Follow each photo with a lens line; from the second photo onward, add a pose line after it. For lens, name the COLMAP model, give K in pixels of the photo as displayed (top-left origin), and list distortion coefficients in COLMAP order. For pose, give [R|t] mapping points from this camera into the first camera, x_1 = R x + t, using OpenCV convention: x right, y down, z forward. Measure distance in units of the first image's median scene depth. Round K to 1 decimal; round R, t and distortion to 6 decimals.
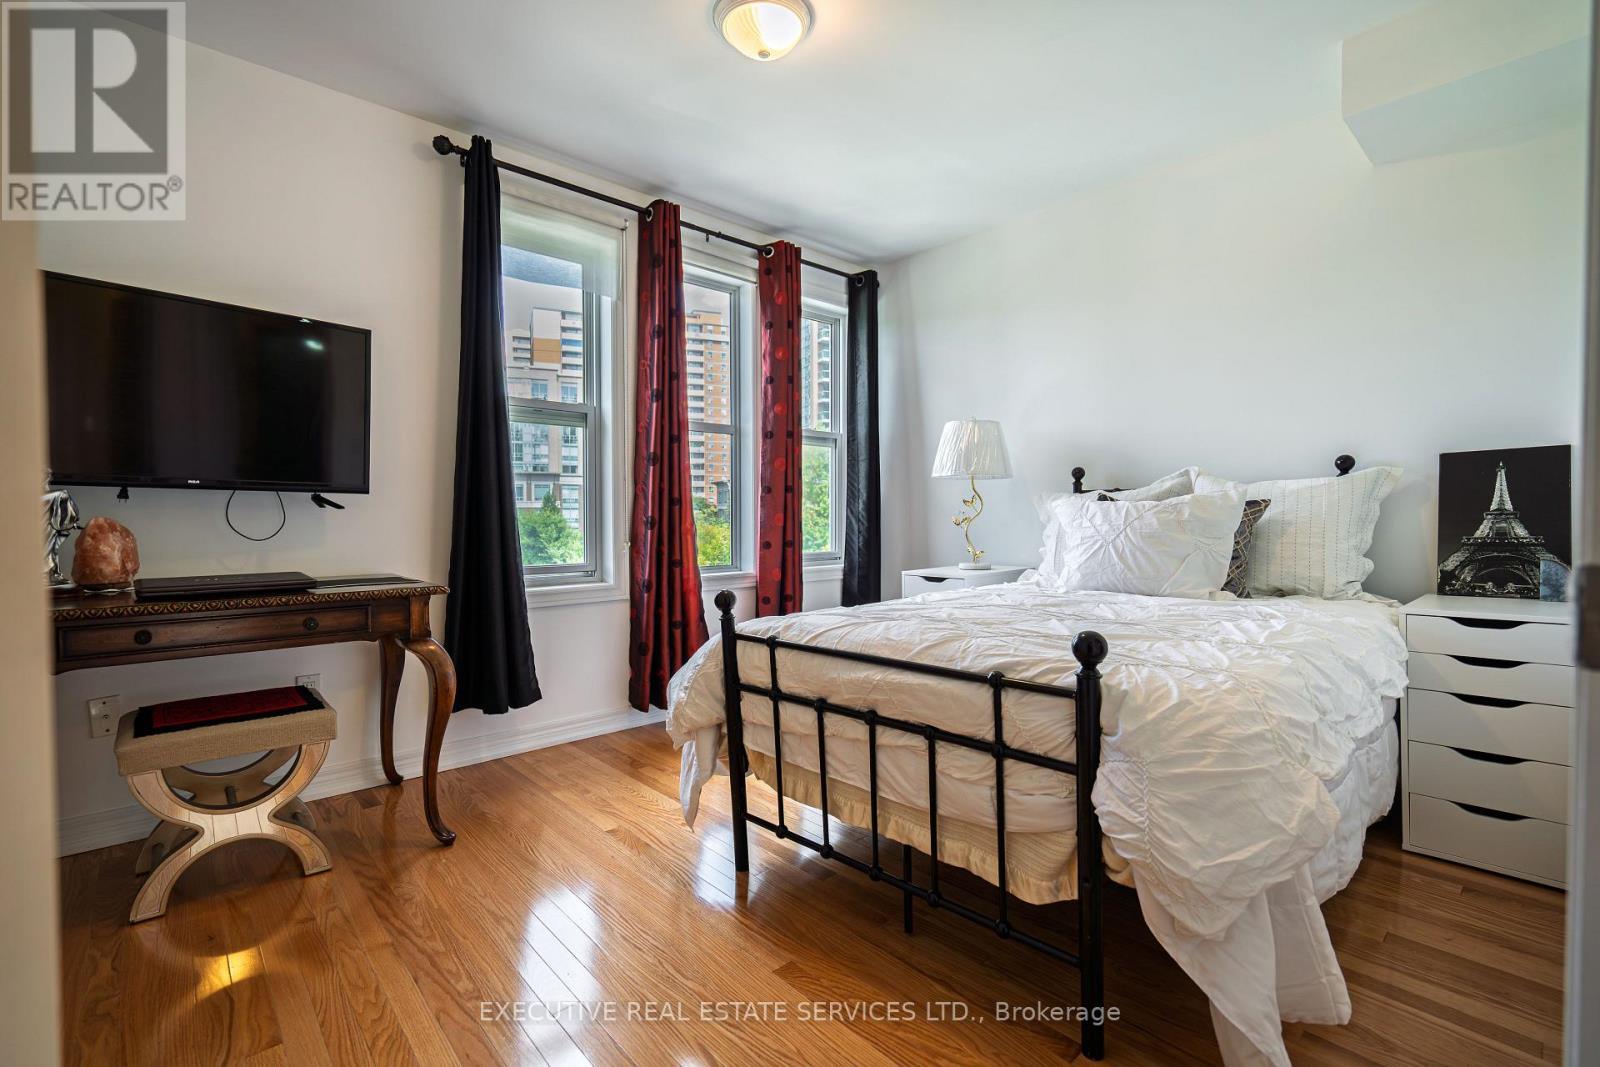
lens RADIAL K [[714.4, 0, 795.5], [0, 714.4, 533.5], [0, 0, 1]] dist [-0.004350, 0.000875]
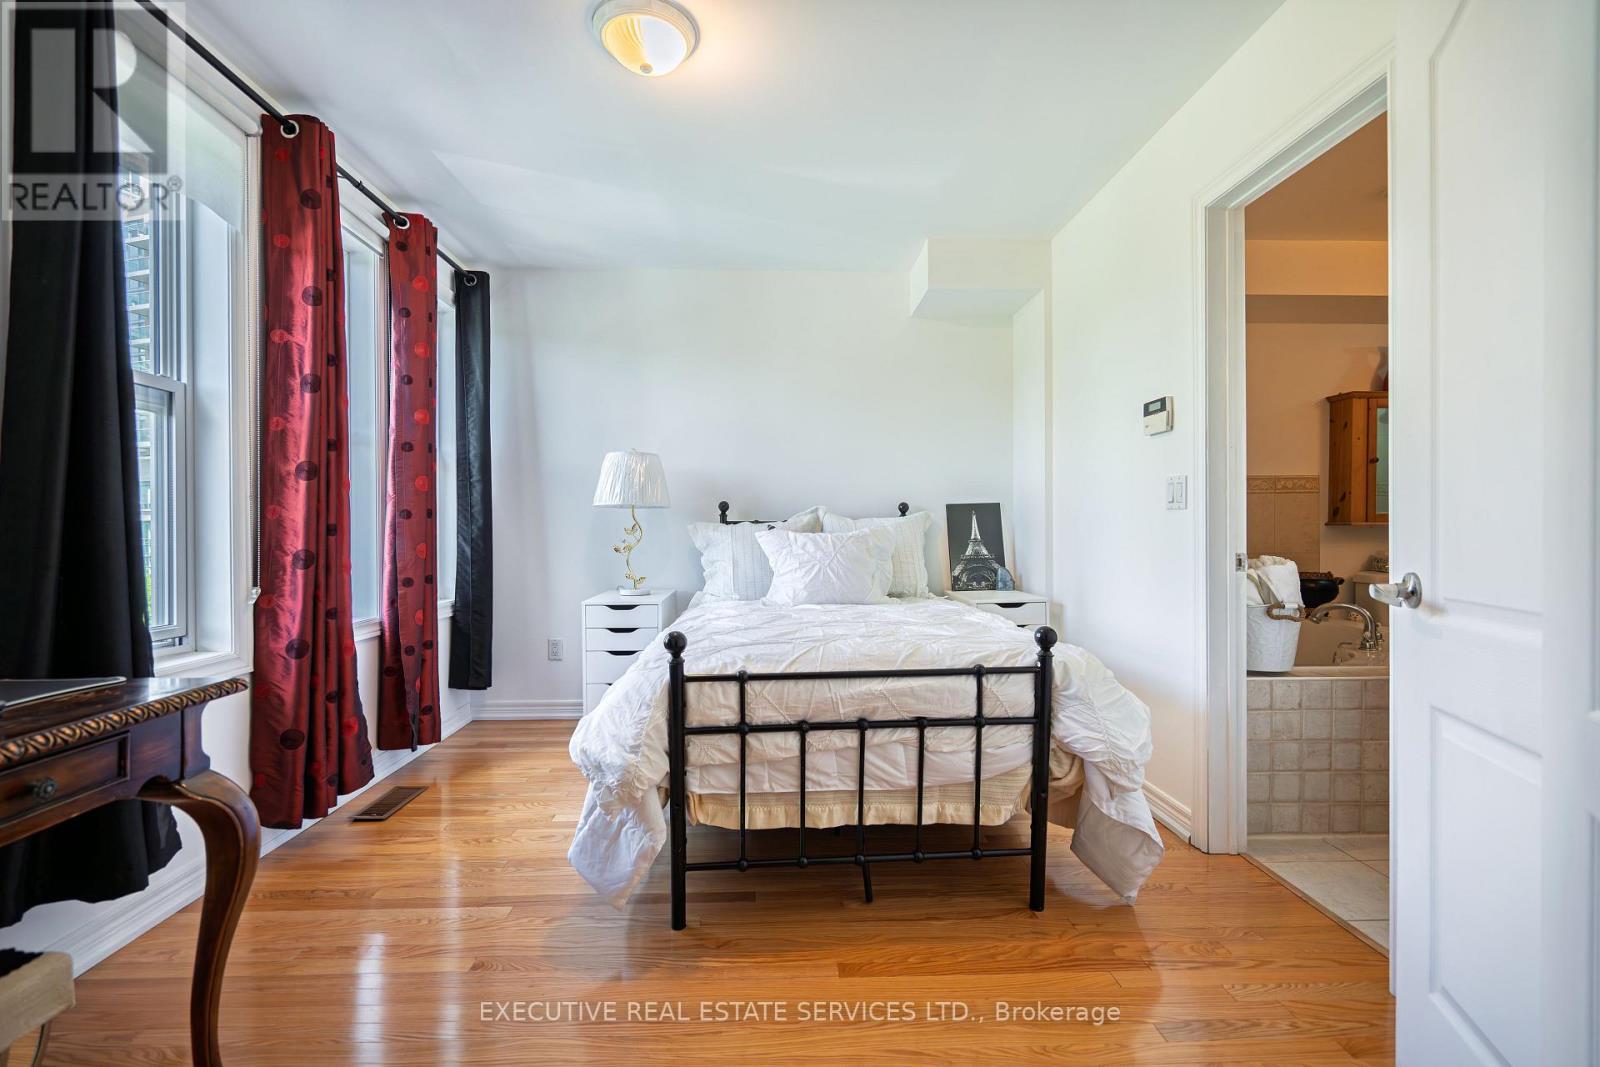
lens RADIAL K [[714.4, 0, 795.5], [0, 714.4, 533.5], [0, 0, 1]] dist [-0.004350, 0.000875]
pose [[0.645745, 0.000498, 0.763553, -0.646828], [0.020251, 0.999637, -0.017779, -0.026707], [-0.763284, 0.026943, 0.645501, 0.244821]]
